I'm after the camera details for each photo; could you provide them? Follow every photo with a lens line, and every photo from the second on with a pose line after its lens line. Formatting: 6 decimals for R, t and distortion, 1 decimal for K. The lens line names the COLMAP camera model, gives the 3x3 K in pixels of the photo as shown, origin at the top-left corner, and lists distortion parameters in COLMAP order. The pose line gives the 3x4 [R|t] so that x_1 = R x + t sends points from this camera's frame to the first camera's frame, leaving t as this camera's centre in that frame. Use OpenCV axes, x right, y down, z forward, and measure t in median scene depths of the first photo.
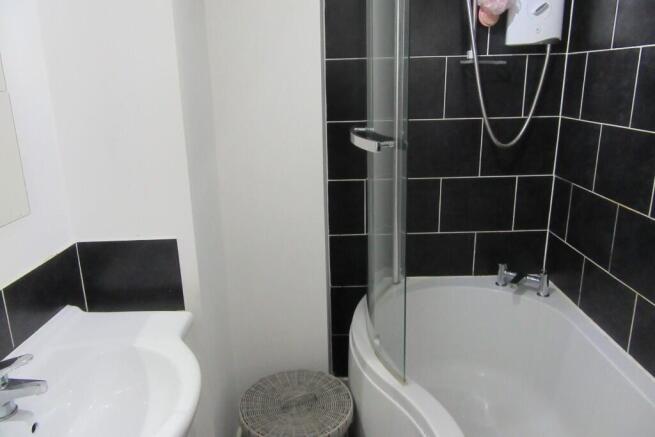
lens RADIAL K [[484.7, 0, 327.5], [0, 484.7, 218.5], [0, 0, 1]] dist [0.002834, 0.007257]
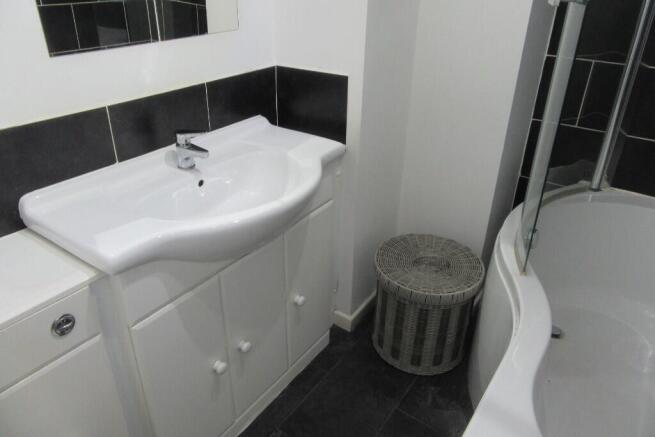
lens RADIAL K [[490.5, 0, 327.5], [0, 490.5, 218.5], [0, 0, 1]] dist [-0.002128, -0.000949]
pose [[0.816324, 0.301339, -0.492758, 0.285430], [-0.190286, 0.945801, 0.263156, 0.061565], [0.545350, -0.121056, 0.829421, 0.016302]]
